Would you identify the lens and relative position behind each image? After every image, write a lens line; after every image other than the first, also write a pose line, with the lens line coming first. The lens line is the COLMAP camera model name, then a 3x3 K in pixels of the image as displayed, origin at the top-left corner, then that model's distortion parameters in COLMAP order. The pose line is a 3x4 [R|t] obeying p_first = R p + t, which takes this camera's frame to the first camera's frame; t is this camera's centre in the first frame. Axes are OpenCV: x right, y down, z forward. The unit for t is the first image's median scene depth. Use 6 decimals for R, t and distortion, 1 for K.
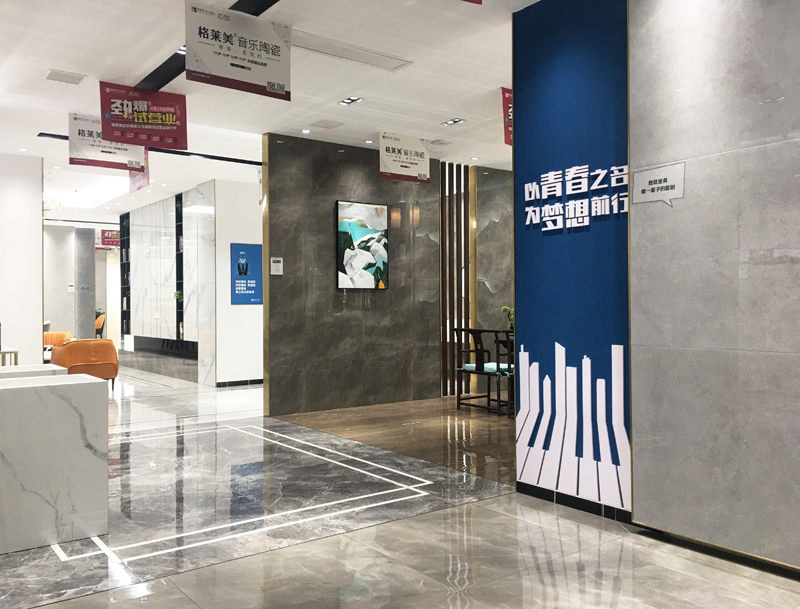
lens RADIAL K [[690.3, 0, 399.5], [0, 690.3, 302.9], [0, 0, 1]] dist [0.035588, -0.035091]
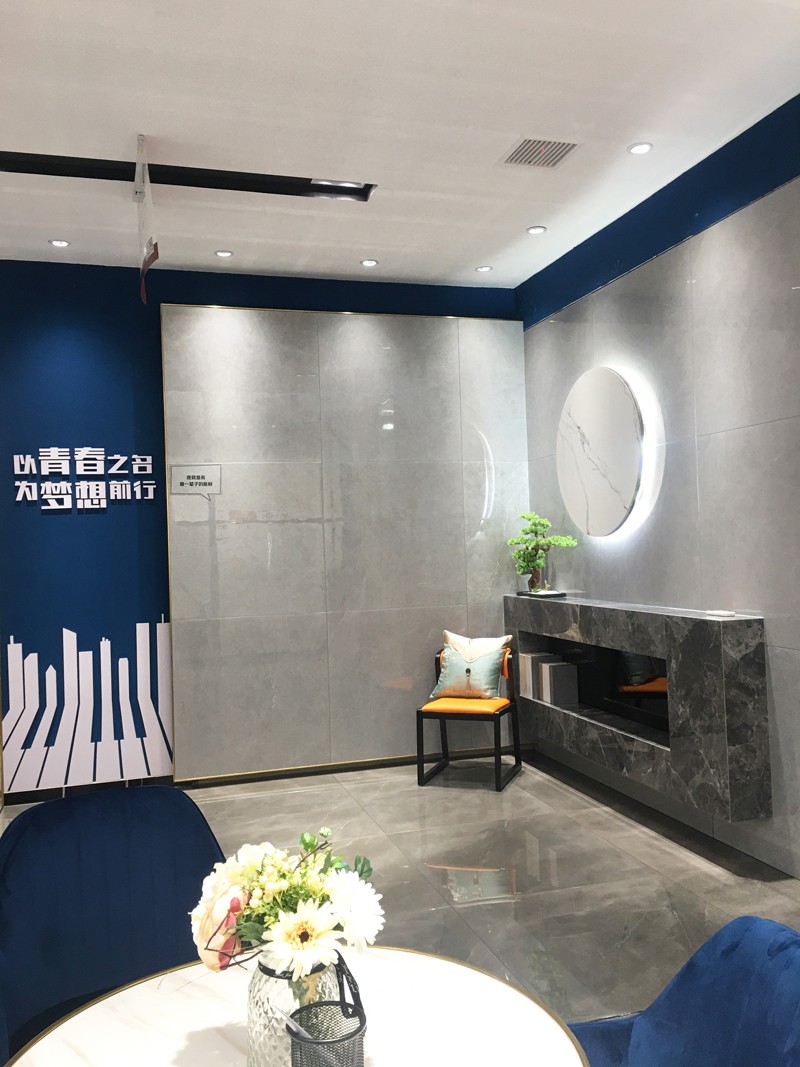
lens RADIAL K [[907.3, 0, 400.6], [0, 907.3, 532.9], [0, 0, 1]] dist [0.016113, -0.022197]
pose [[0.316332, 0.006286, 0.948628, -0.838752], [0.027198, 0.999507, -0.015692, -0.042884], [-0.948259, 0.030764, 0.316005, 0.173727]]
